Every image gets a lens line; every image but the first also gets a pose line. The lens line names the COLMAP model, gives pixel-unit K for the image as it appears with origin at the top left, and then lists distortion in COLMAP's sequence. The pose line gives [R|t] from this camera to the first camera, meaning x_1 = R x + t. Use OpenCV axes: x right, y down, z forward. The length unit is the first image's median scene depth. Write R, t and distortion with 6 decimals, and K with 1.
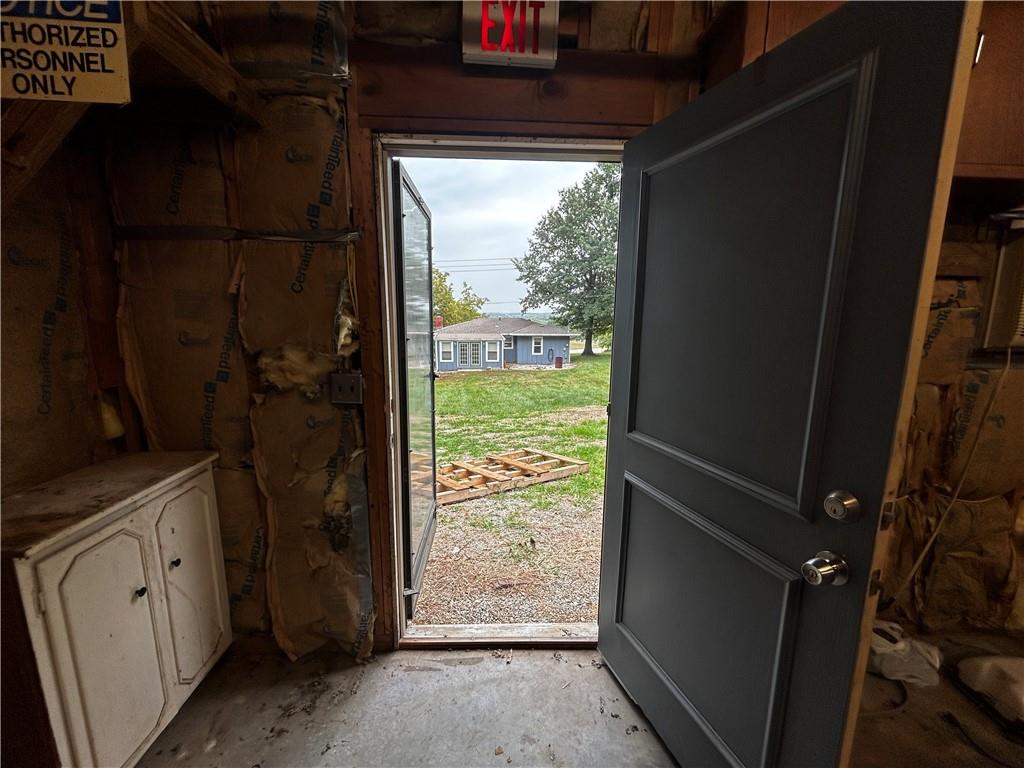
lens RADIAL K [[417.6, 0, 512.0], [0, 417.6, 384.0], [0, 0, 1]] dist [-0.001641, 0.000521]
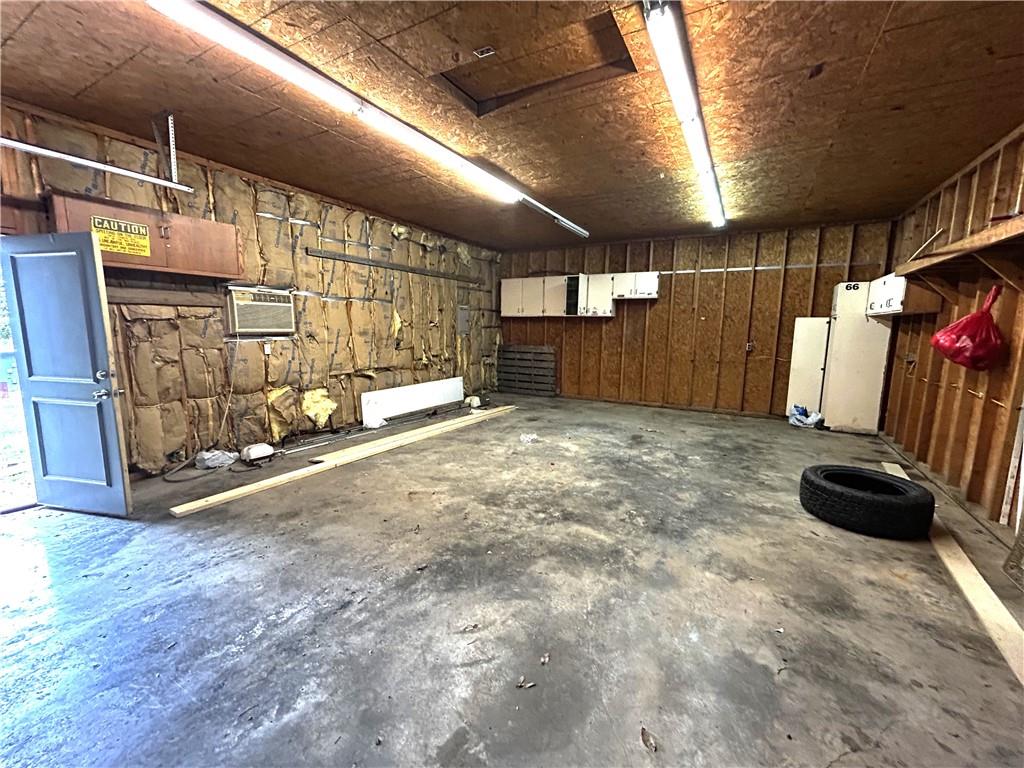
lens RADIAL K [[419.1, 0, 510.0], [0, 419.1, 382.6], [0, 0, 1]] dist [-0.000173, 0.000478]
pose [[0.534232, -0.125876, 0.835914, -0.162904], [0.140705, 0.988298, 0.058898, 0.302761], [-0.833546, 0.086152, 0.545691, -1.819350]]
